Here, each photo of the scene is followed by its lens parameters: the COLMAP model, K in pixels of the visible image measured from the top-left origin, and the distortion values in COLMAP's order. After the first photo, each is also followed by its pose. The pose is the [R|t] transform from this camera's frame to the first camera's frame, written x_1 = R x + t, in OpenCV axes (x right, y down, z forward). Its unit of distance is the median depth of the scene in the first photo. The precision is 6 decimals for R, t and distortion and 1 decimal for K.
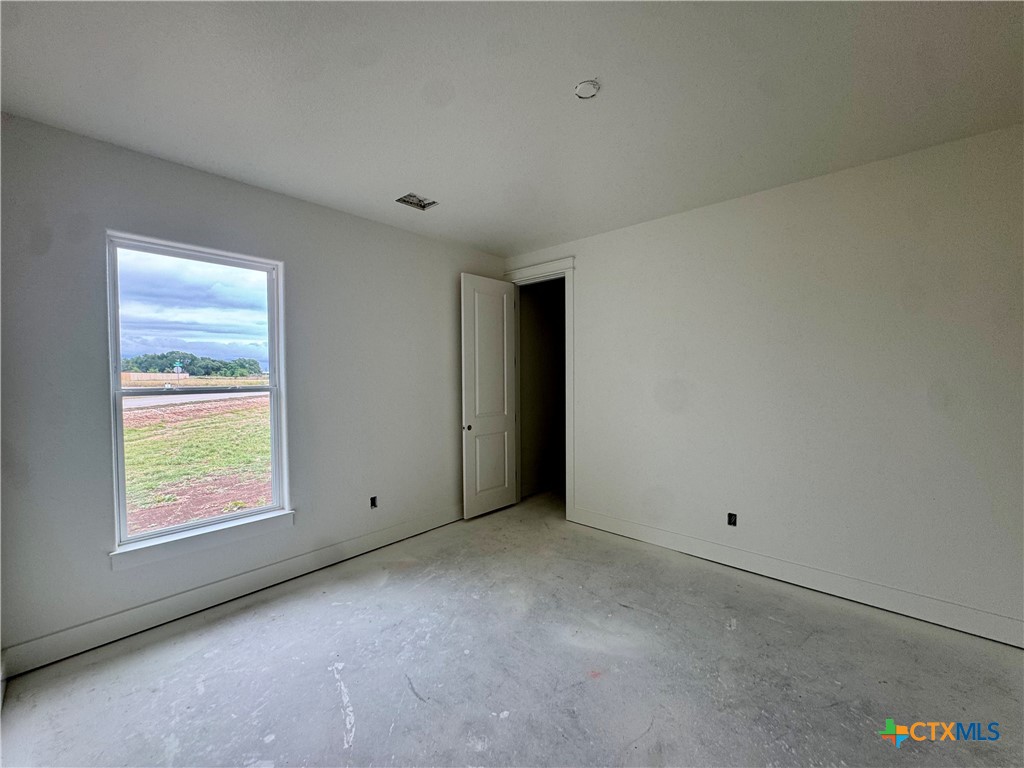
lens RADIAL K [[407.8, 0, 512.0], [0, 407.8, 384.0], [0, 0, 1]] dist [-0.001439, 0.000079]
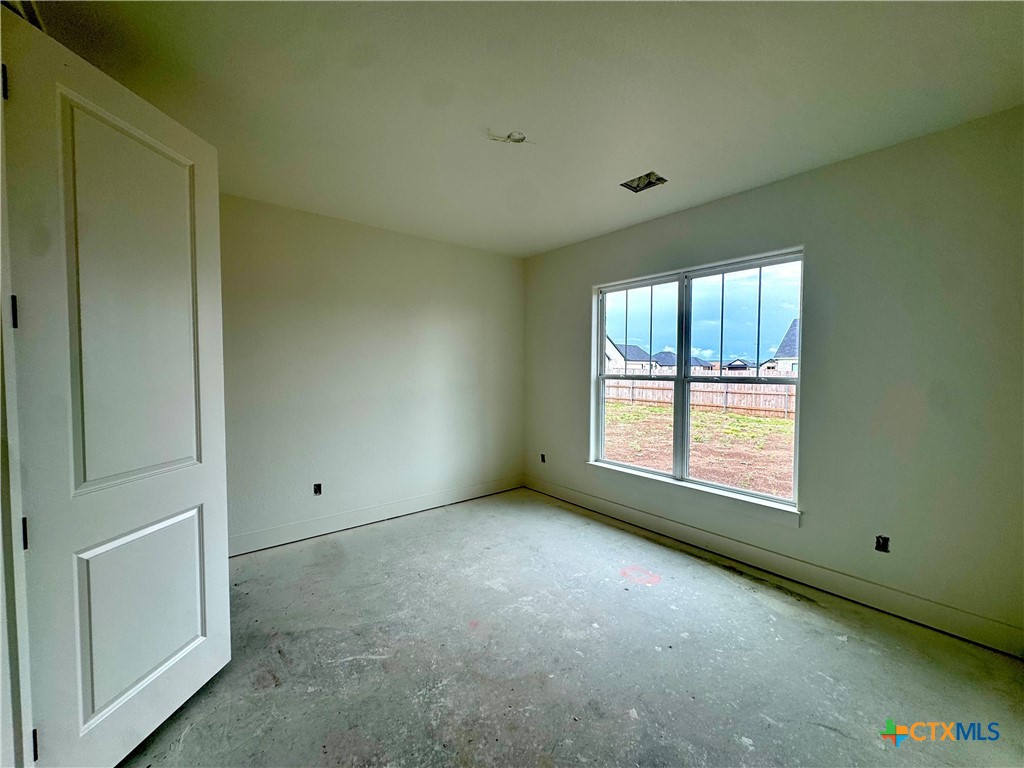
lens RADIAL K [[407.8, 0, 512.0], [0, 407.8, 384.0], [0, 0, 1]] dist [-0.001439, 0.000079]
pose [[-0.146068, 0.042851, -0.988346, 0.518562], [-0.016076, 0.998827, 0.045681, -0.015285], [0.989144, 0.022561, -0.145208, 0.527676]]
